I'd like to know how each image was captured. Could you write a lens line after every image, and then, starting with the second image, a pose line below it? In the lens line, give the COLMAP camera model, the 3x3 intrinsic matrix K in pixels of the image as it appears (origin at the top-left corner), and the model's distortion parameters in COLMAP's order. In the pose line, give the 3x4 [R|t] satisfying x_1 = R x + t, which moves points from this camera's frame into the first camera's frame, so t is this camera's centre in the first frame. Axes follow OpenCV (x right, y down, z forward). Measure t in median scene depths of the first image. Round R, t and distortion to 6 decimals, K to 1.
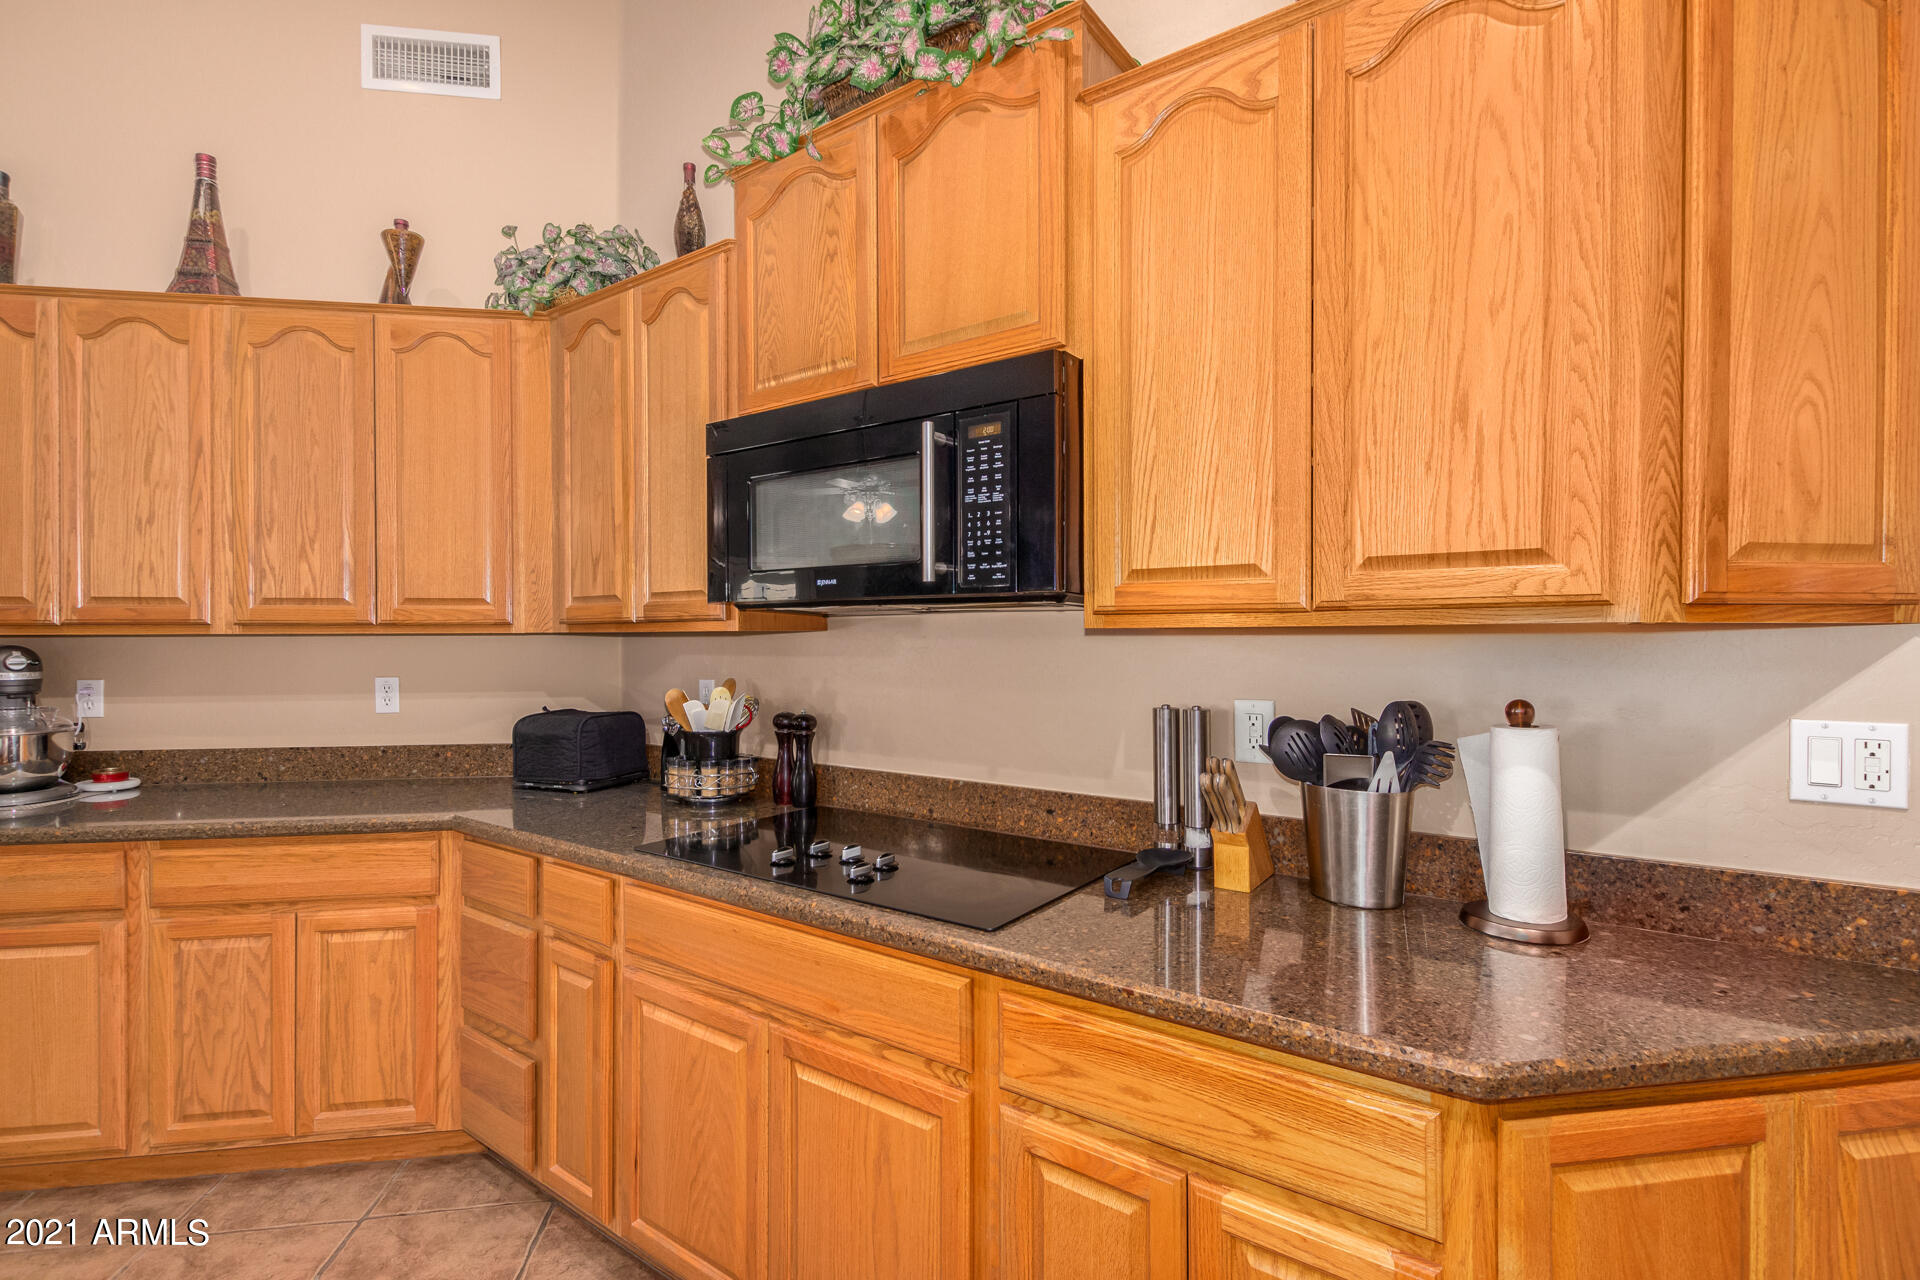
lens RADIAL K [[886.1, 0, 958.0], [0, 886.1, 637.9], [0, 0, 1]] dist [0.002221, -0.000594]
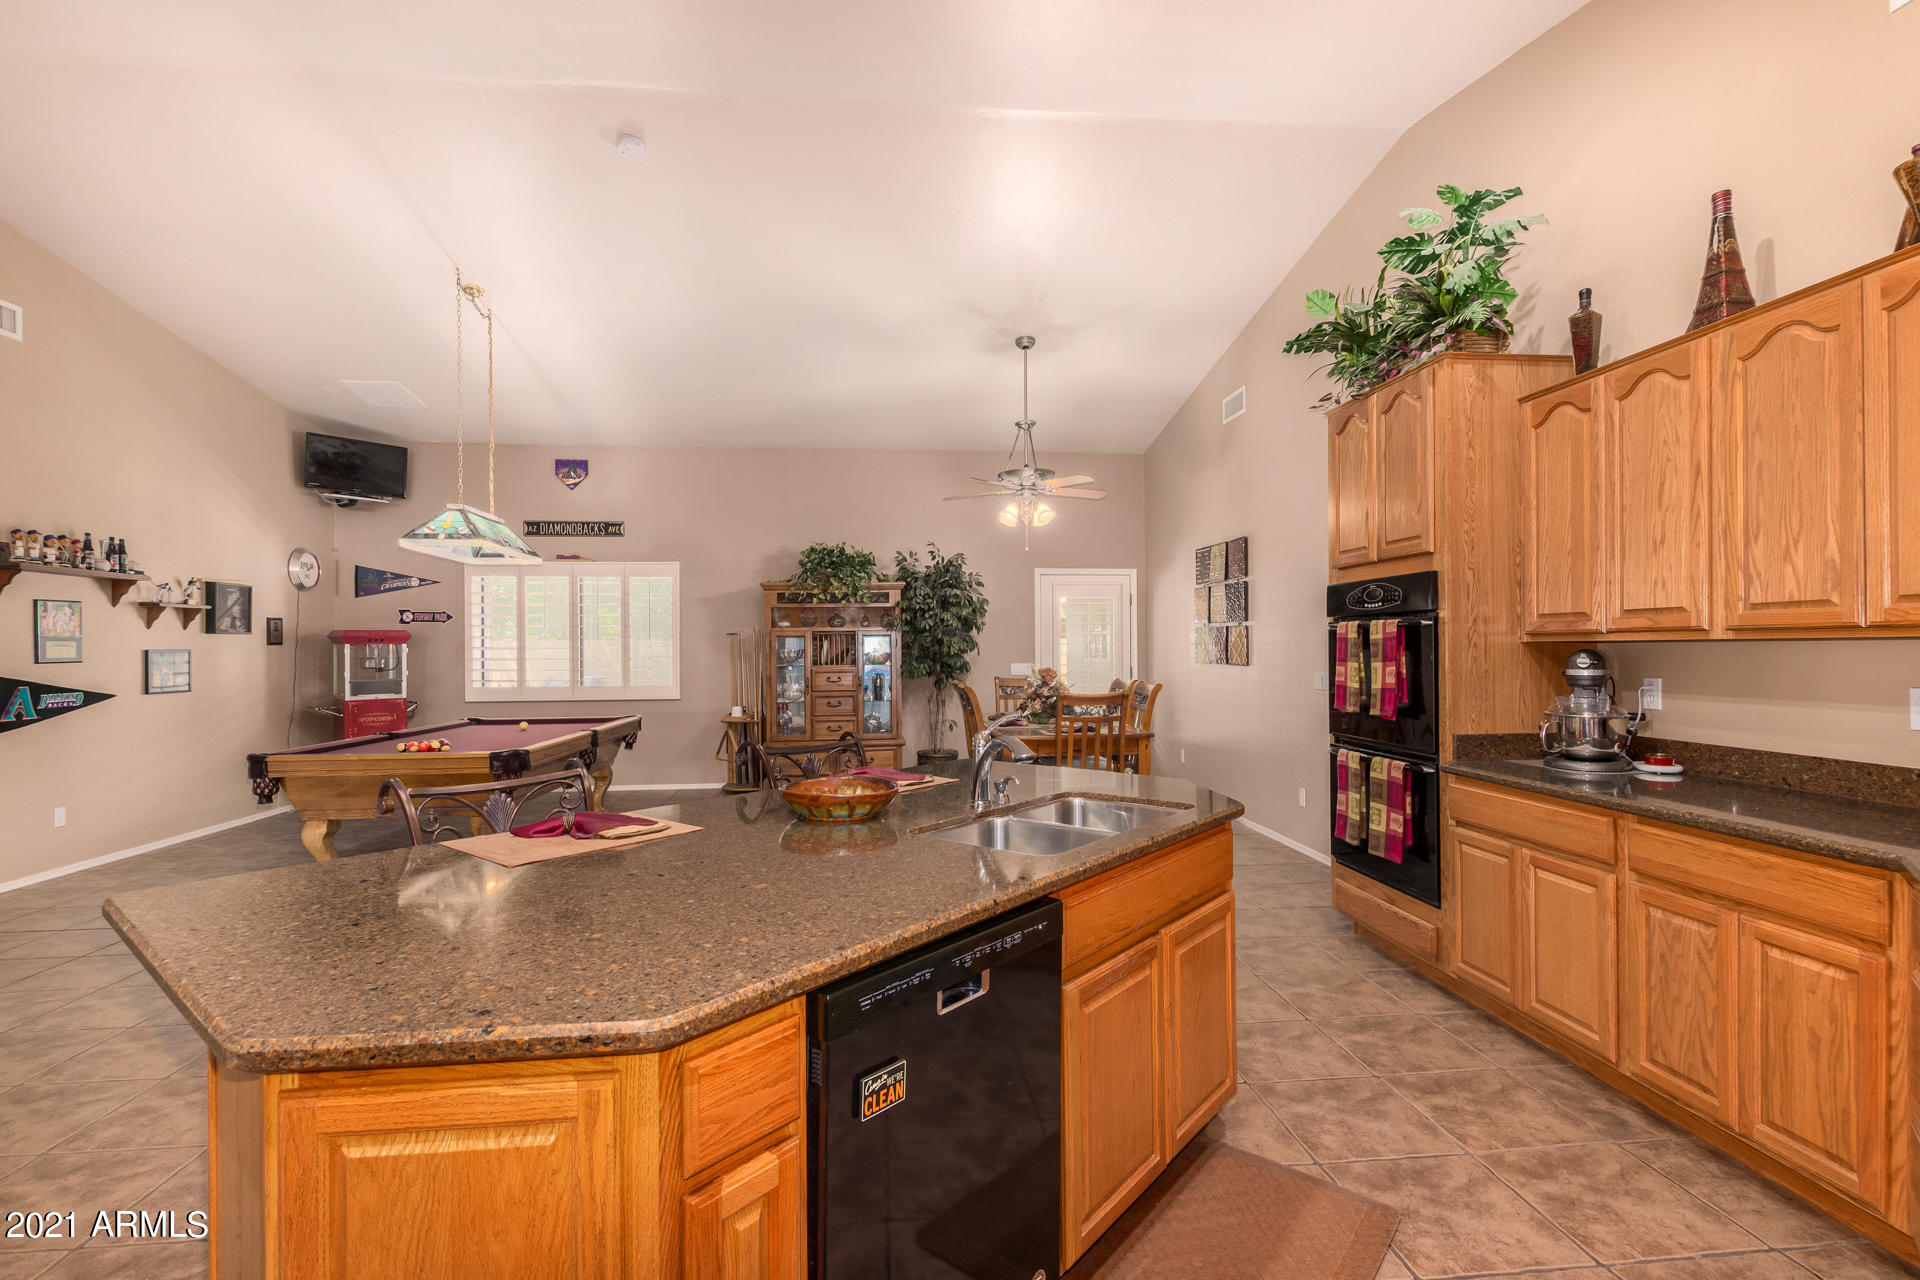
lens RADIAL K [[886.1, 0, 958.0], [0, 886.1, 637.9], [0, 0, 1]] dist [0.002221, -0.000594]
pose [[-0.064124, -0.008302, -0.997907, 0.296727], [0.005626, 0.999946, -0.008680, -0.001663], [0.997926, -0.006171, -0.064074, 0.157407]]
